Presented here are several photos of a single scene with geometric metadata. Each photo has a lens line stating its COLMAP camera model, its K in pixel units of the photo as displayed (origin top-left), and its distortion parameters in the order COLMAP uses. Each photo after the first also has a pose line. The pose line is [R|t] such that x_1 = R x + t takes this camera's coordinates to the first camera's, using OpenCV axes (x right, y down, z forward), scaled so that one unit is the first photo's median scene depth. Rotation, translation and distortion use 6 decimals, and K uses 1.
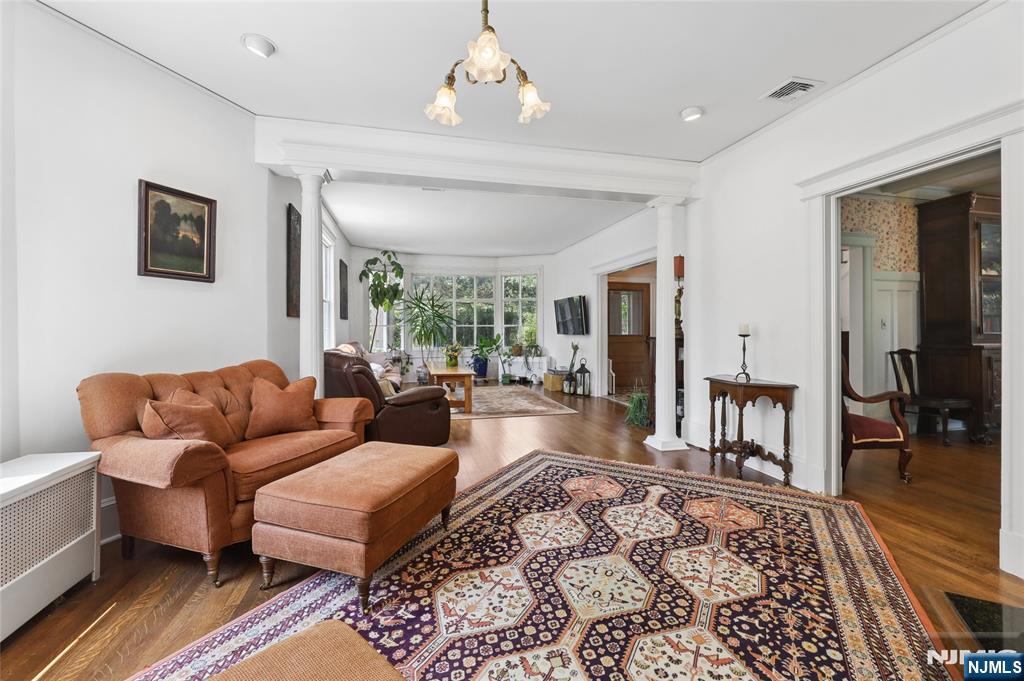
lens RADIAL K [[419.4, 0, 507.6], [0, 419.4, 334.9], [0, 0, 1]] dist [0.001130, -0.001415]
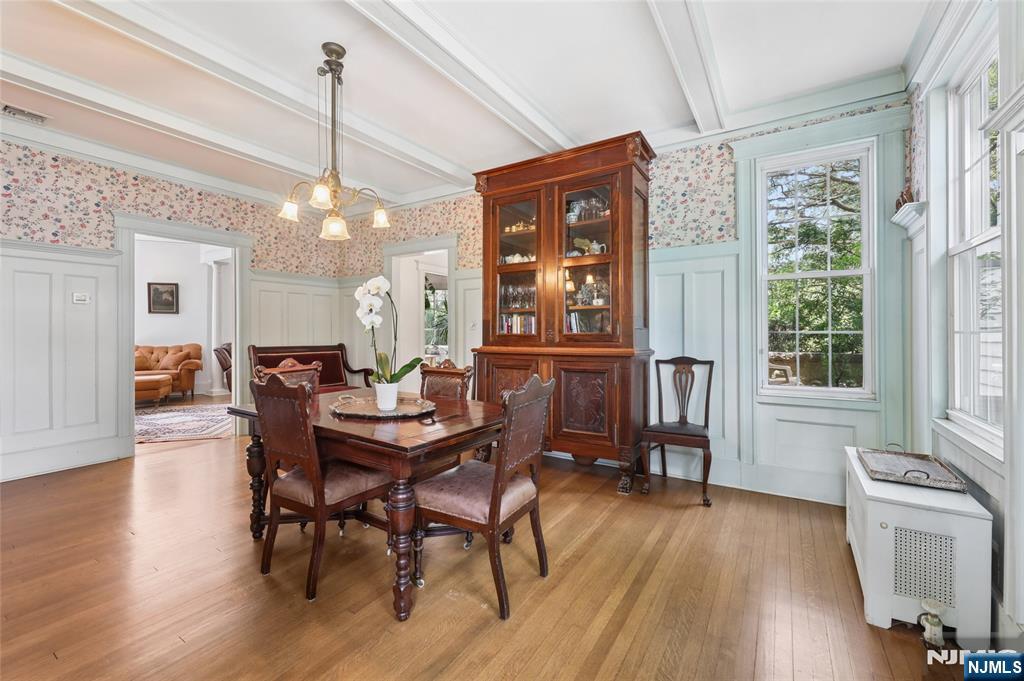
lens RADIAL K [[419.4, 0, 507.3], [0, 419.4, 331.5], [0, 0, 1]] dist [0.001130, -0.001415]
pose [[0.699394, -0.003781, -0.714727, 1.115060], [-0.006397, 0.999913, -0.011549, 0.002816], [0.714708, 0.012650, 0.699309, 0.259613]]
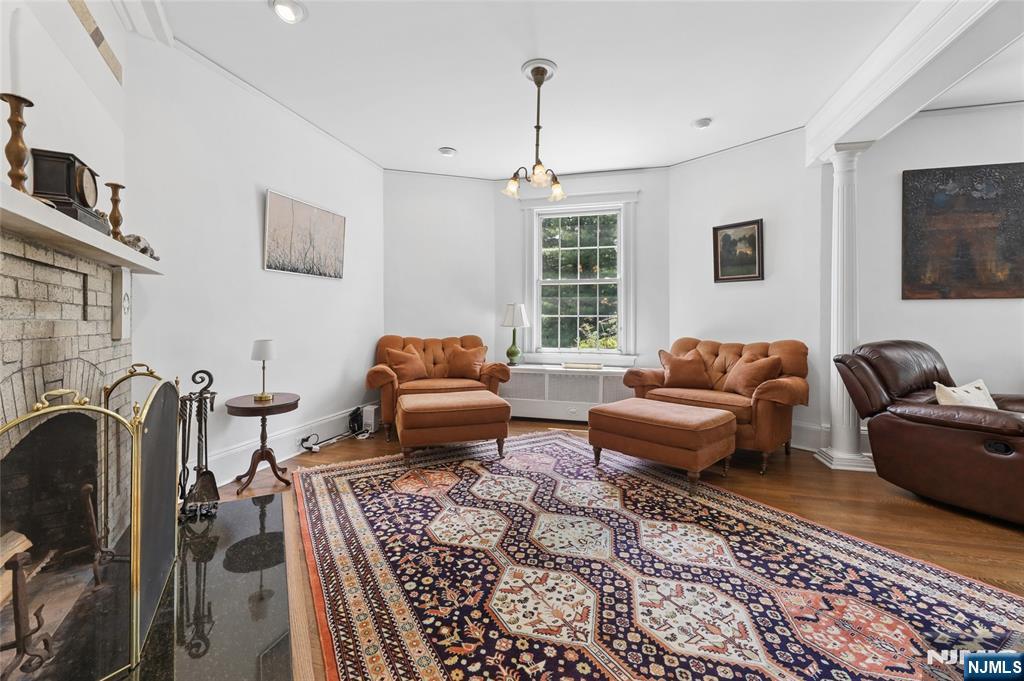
lens RADIAL K [[419.4, 0, 510.2], [0, 419.4, 318.5], [0, 0, 1]] dist [0.001130, -0.001415]
pose [[-0.486794, -0.004859, -0.873503, 0.363027], [-0.015862, 0.999869, 0.003278, 0.004039], [0.873373, 0.015452, -0.486807, 0.392026]]
